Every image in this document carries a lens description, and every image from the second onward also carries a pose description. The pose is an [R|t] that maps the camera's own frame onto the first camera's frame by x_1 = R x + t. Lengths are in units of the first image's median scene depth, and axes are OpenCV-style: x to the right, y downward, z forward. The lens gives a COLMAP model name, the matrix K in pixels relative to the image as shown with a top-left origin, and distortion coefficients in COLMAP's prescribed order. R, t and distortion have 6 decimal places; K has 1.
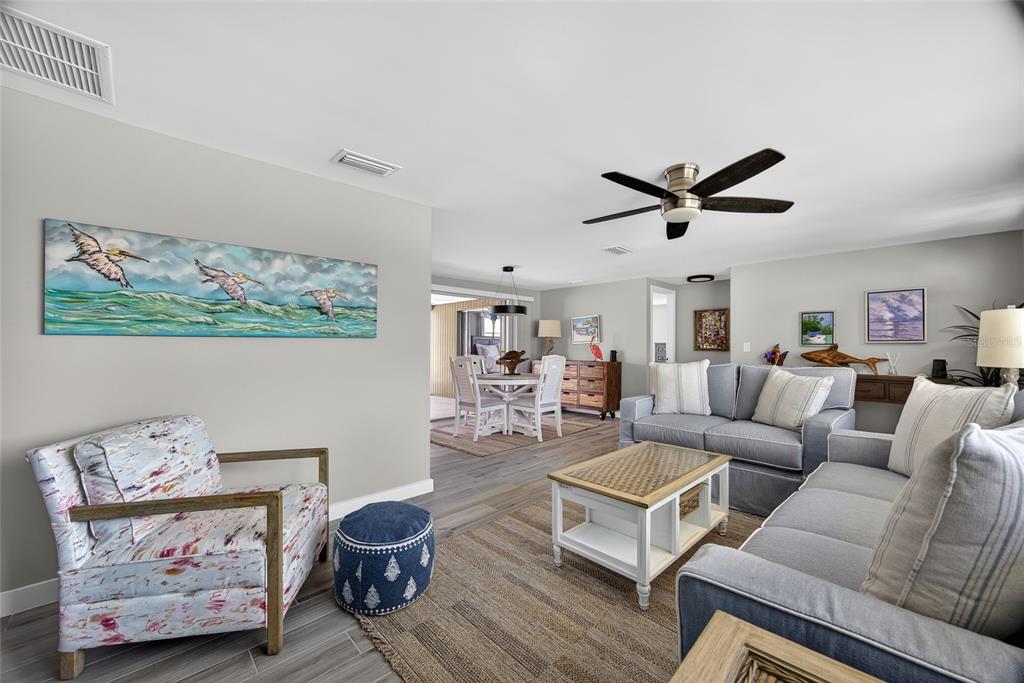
lens RADIAL K [[392.8, 0, 512.0], [0, 392.8, 341.5], [0, 0, 1]] dist [-0.007087, 0.000631]
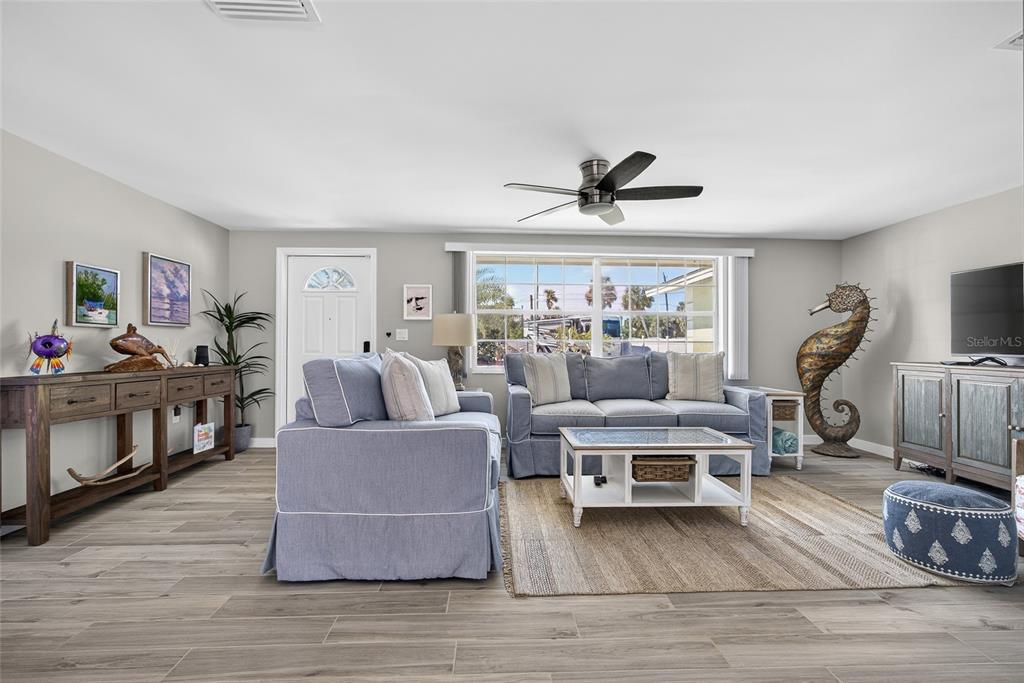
lens RADIAL K [[392.8, 0, 512.0], [0, 392.8, 341.5], [0, 0, 1]] dist [-0.007087, 0.000631]
pose [[-0.757625, 0.000129, 0.652690, -0.063713], [-0.006515, 0.999949, -0.007760, 0.036048], [-0.652658, -0.010131, -0.757585, 1.141750]]
